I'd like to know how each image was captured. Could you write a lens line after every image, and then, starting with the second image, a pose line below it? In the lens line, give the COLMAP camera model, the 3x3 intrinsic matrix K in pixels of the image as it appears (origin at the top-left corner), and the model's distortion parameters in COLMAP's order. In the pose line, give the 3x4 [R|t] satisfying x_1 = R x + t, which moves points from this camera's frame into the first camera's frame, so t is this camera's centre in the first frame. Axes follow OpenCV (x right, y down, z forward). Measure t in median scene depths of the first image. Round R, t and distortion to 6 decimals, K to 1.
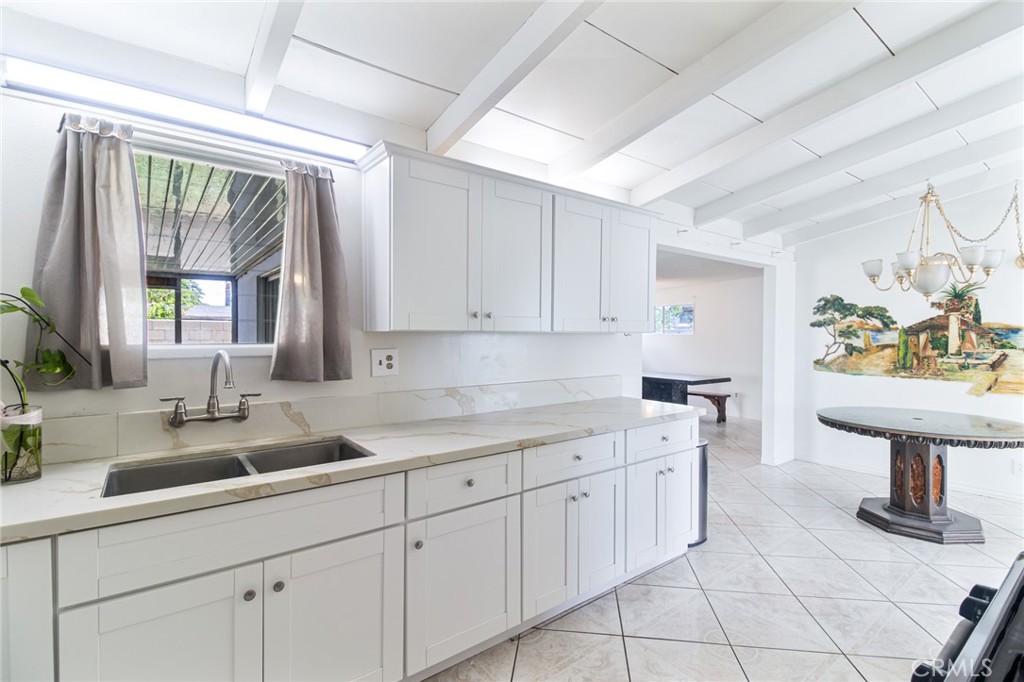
lens RADIAL K [[469.9, 0, 512.0], [0, 469.9, 341.0], [0, 0, 1]] dist [0.028779, -0.021330]
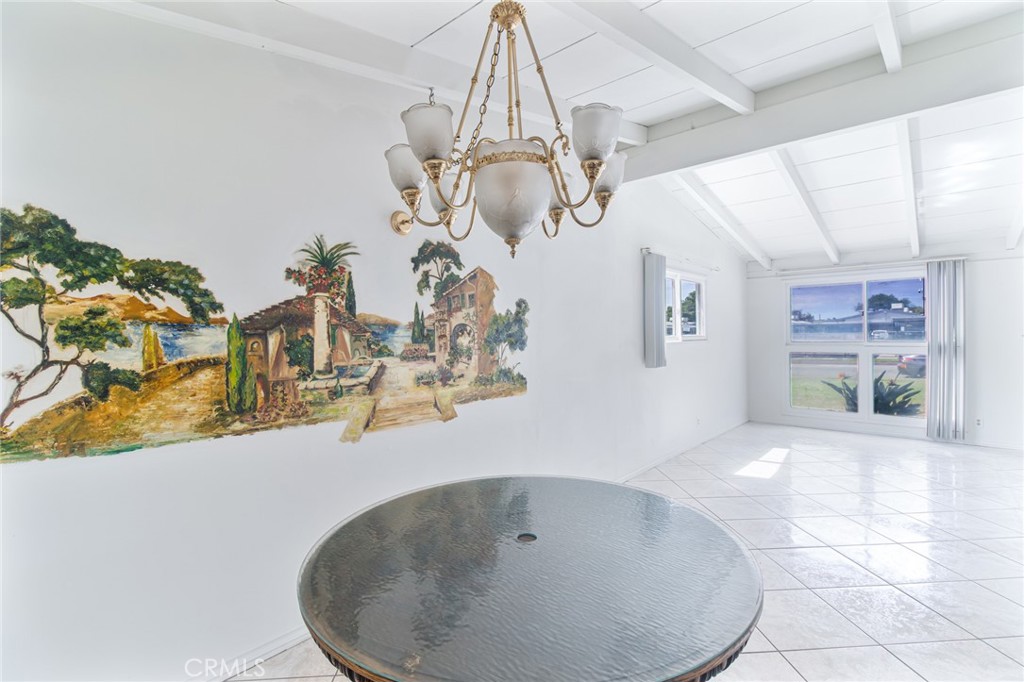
lens RADIAL K [[469.9, 0, 512.0], [0, 469.9, 341.0], [0, 0, 1]] dist [0.028779, -0.021330]
pose [[-0.201033, -0.011718, 0.979514, 0.353449], [0.024344, 0.999560, 0.016954, -0.009567], [-0.979282, 0.027253, -0.200660, 0.849289]]
